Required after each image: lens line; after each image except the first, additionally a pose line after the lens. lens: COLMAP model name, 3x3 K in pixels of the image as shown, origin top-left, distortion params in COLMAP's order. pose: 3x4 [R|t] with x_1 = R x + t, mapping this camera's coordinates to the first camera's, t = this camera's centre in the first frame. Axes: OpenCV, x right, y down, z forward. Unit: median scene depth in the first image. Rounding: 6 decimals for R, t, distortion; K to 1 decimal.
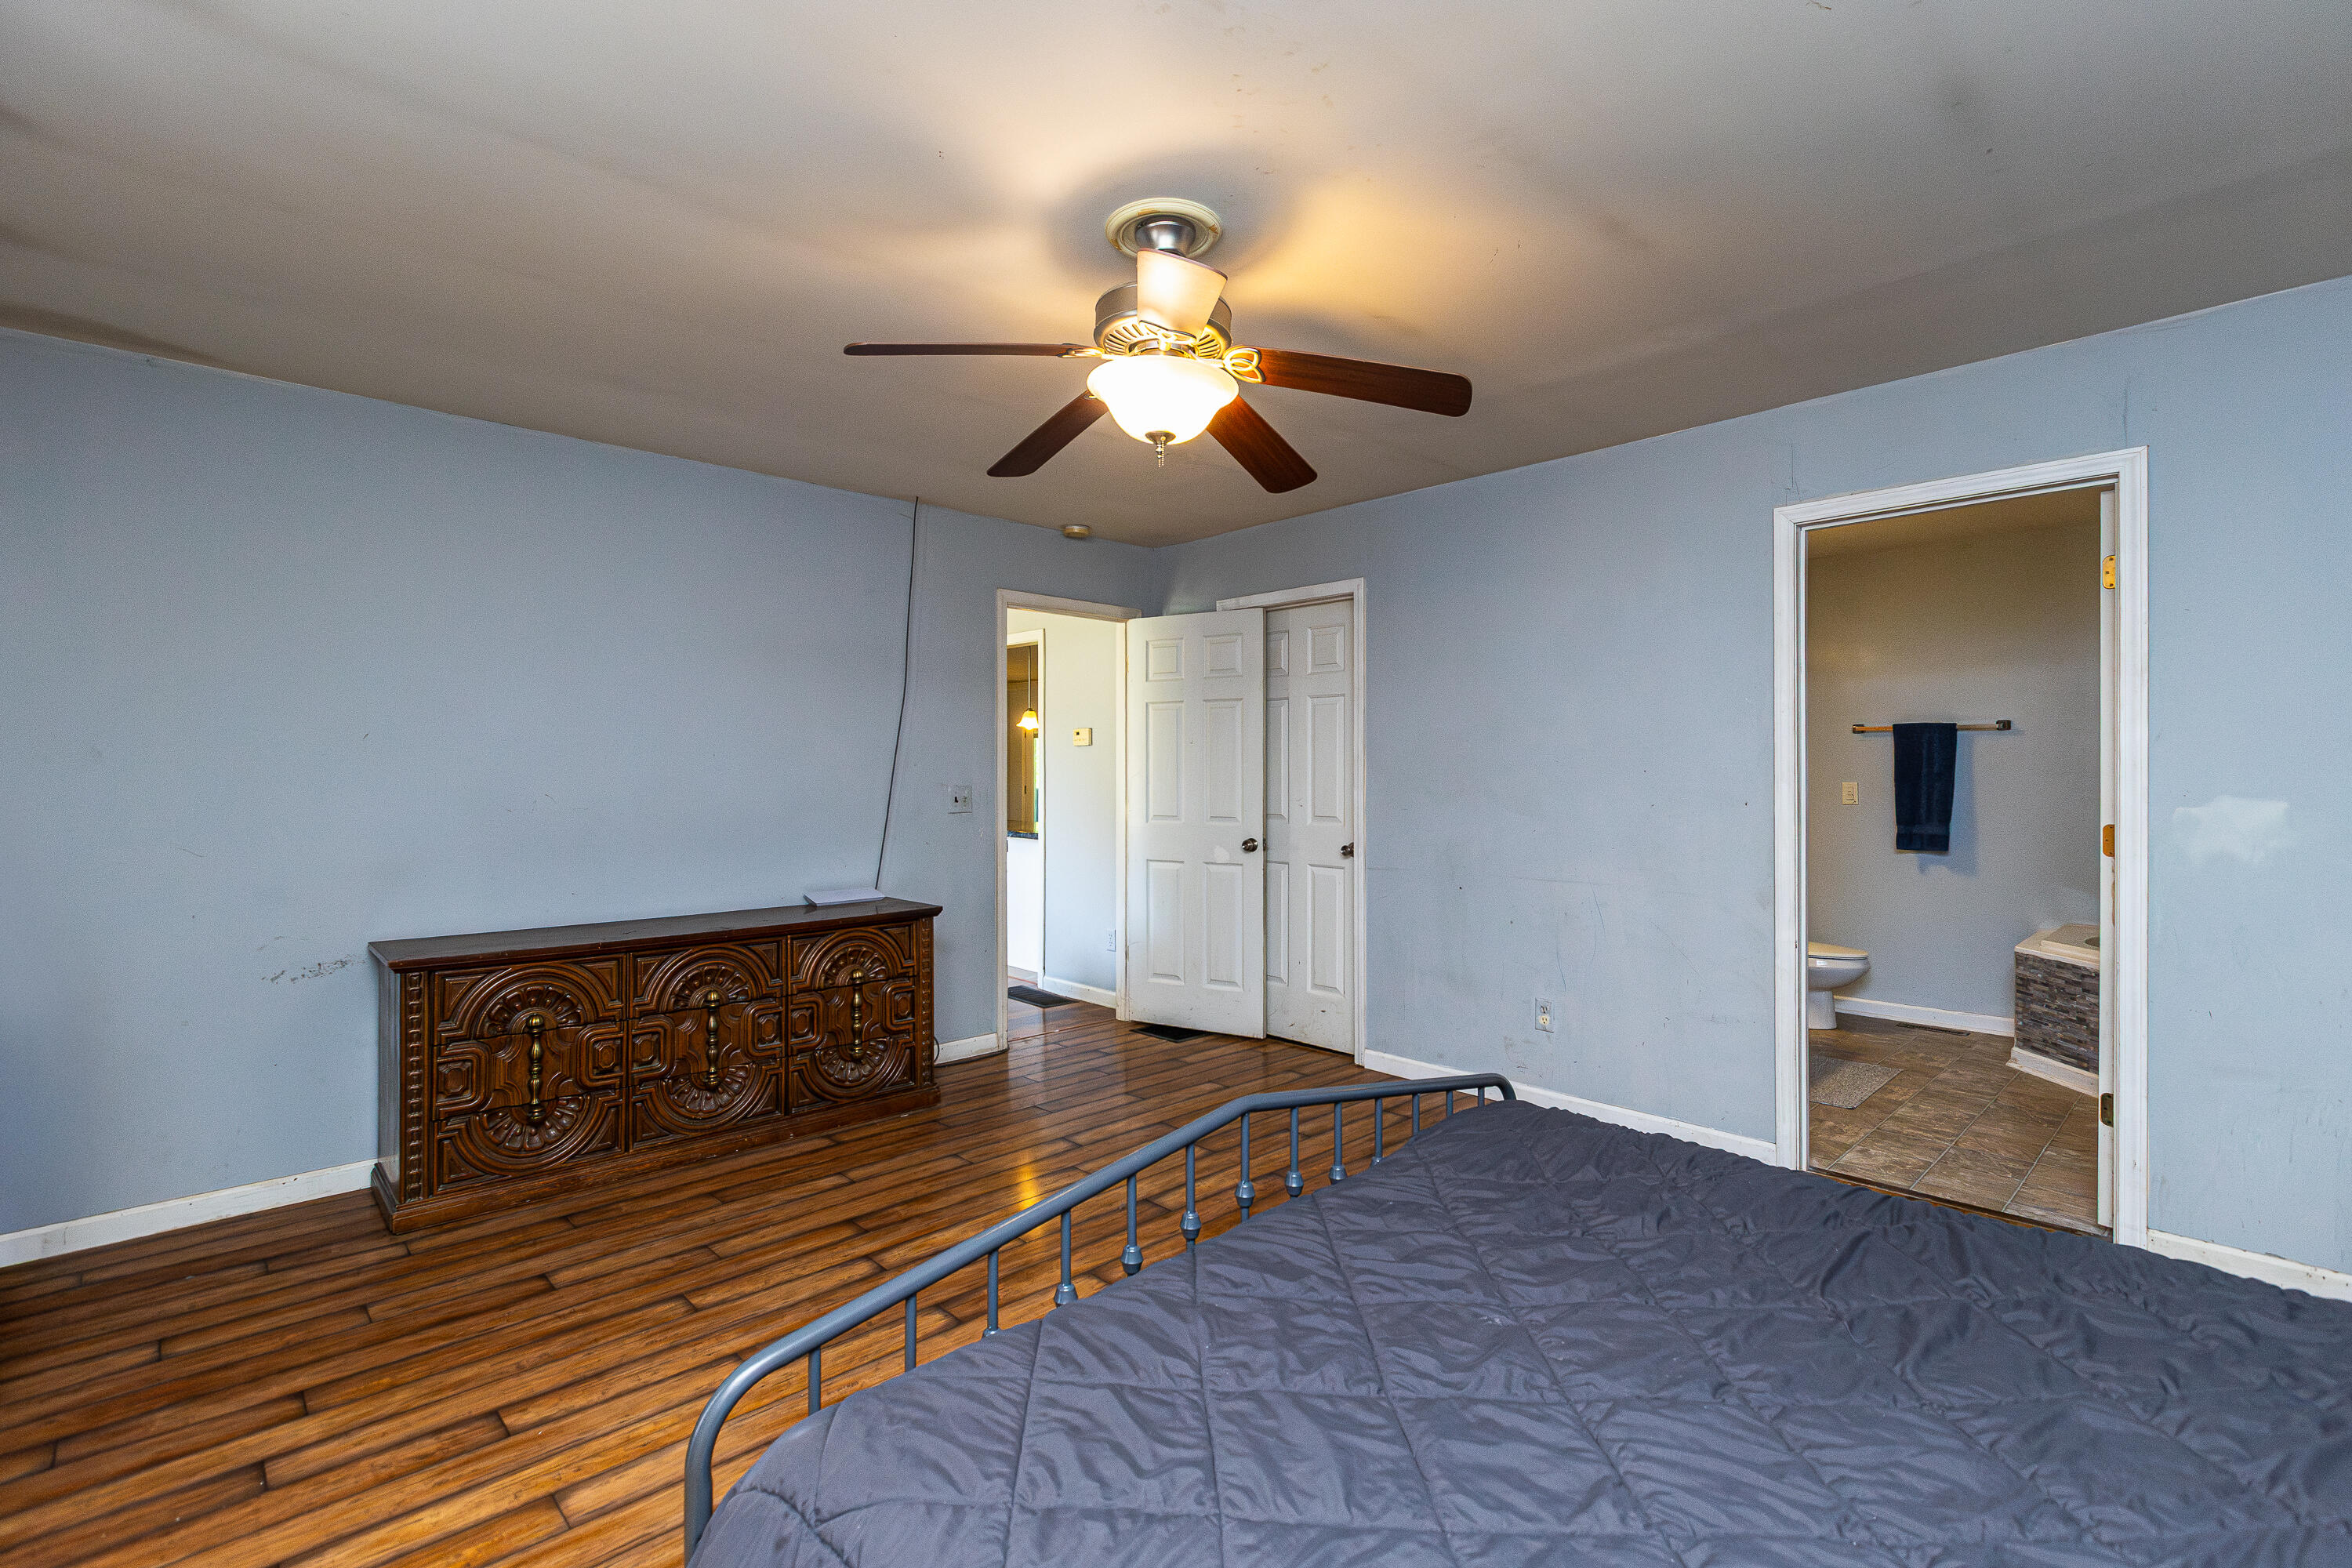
lens RADIAL K [[1058.6, 0, 1187.9], [0, 1058.6, 776.2], [0, 0, 1]] dist [-0.000445, 0.000033]
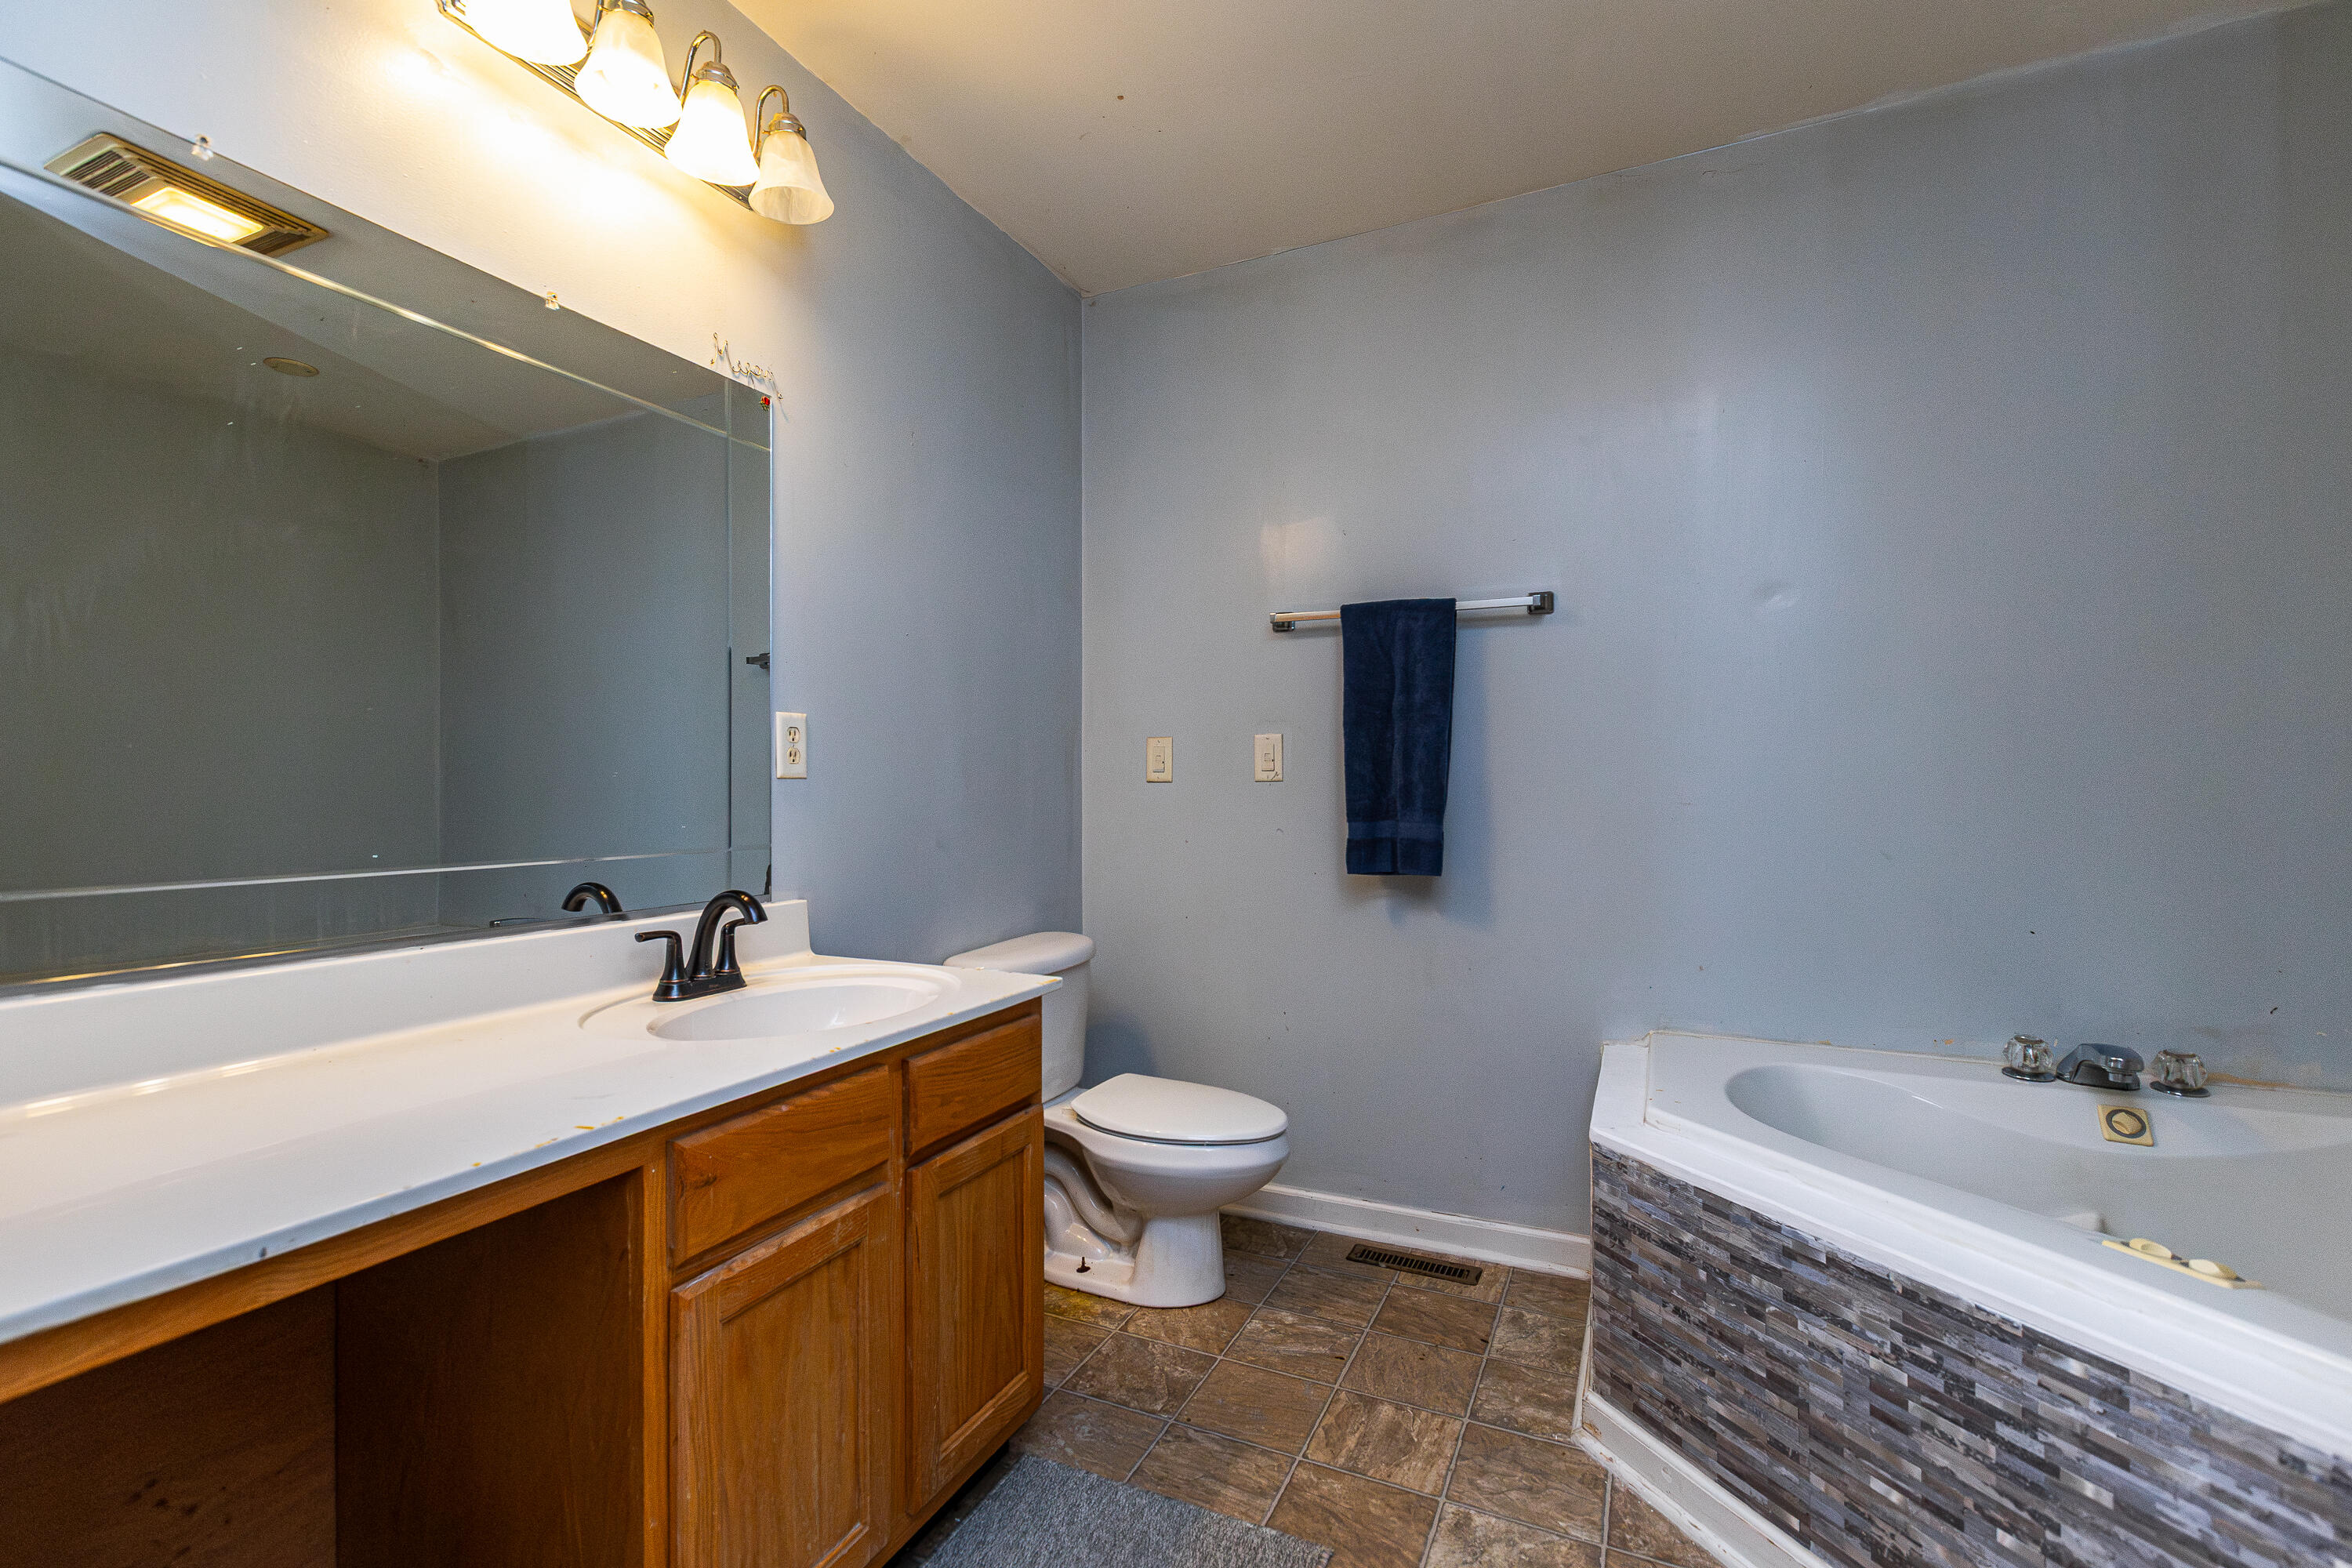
lens RADIAL K [[1058.6, 0, 1168.8], [0, 1058.6, 787.8], [0, 0, 1]] dist [-0.000445, 0.000033]
pose [[0.922611, 0.001057, 0.385731, 0.438335], [-0.003456, 0.999979, 0.005525, 0.030827], [-0.385717, -0.006430, 0.922595, 0.630718]]
